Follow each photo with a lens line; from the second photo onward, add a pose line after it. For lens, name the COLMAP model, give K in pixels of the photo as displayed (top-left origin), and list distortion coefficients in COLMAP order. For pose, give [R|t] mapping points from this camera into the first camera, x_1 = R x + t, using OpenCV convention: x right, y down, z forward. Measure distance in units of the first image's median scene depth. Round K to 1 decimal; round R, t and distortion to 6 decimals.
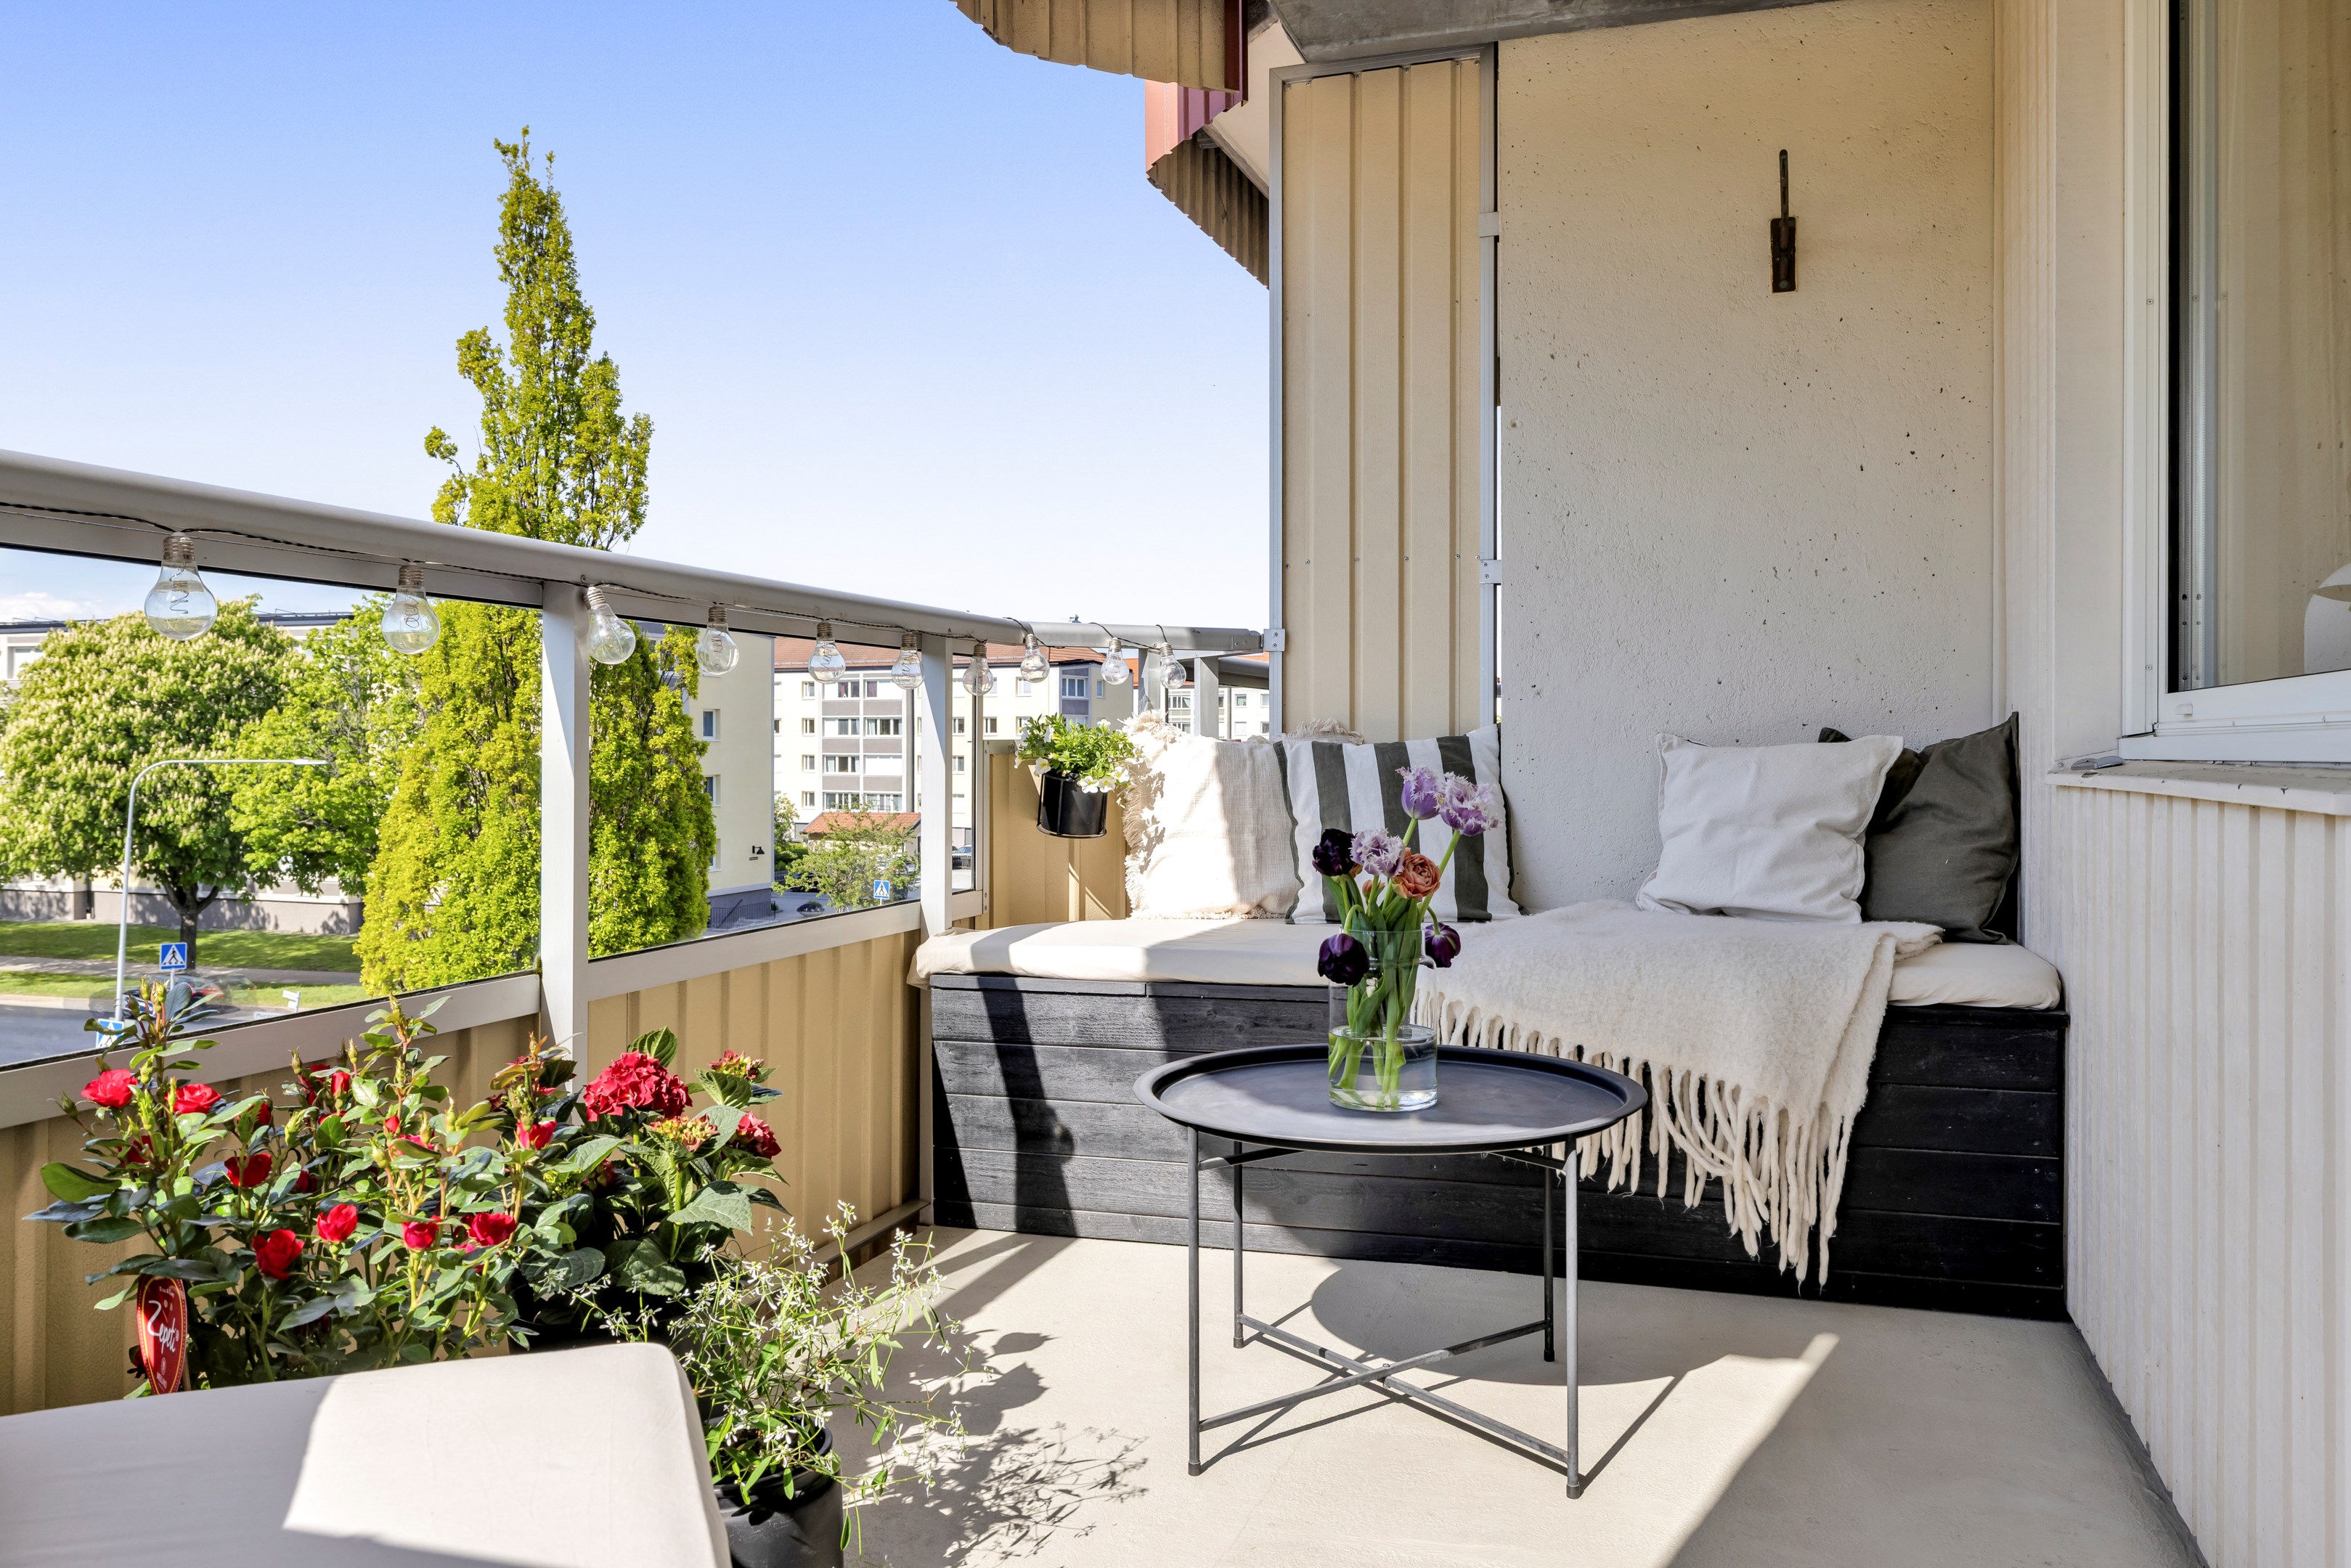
lens RADIAL K [[1692.2, 0, 1186.0], [0, 1692.2, 730.1], [0, 0, 1]] dist [-0.003393, 0.000351]
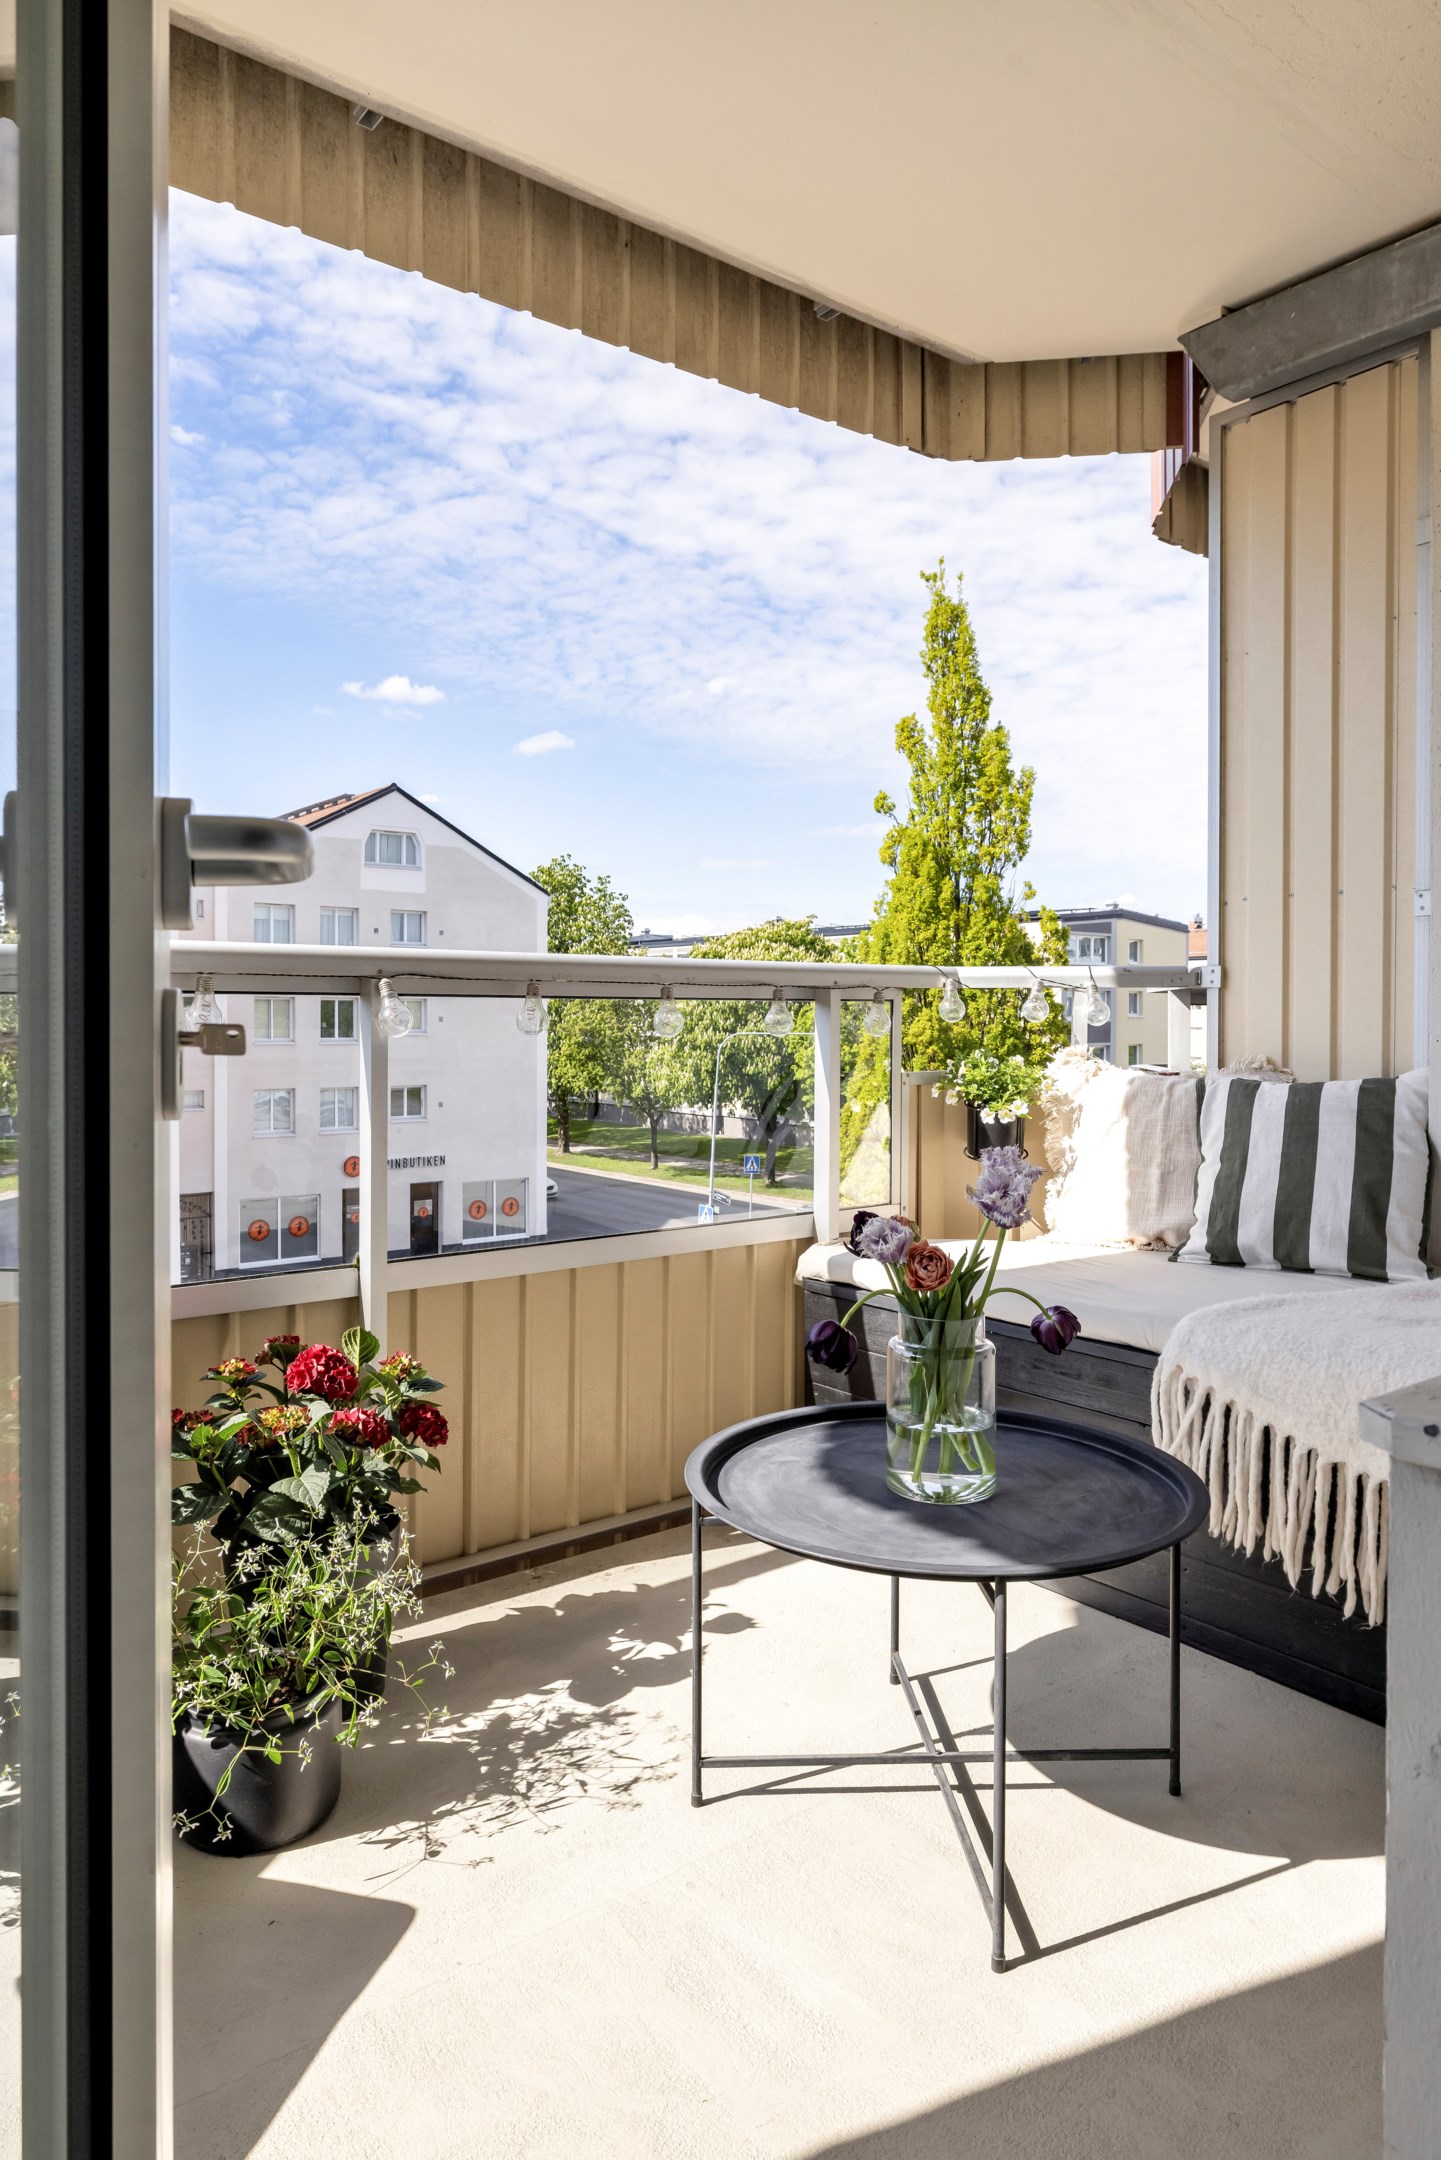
lens RADIAL K [[1339.8, 0, 715.0], [0, 1339.8, 1022.2], [0, 0, 1]] dist [-0.005566, 0.000960]
pose [[0.828149, 0.004499, -0.560490, 0.087947], [0.002569, 0.999927, 0.011822, -0.012280], [0.560502, -0.011230, 0.828077, 0.054901]]
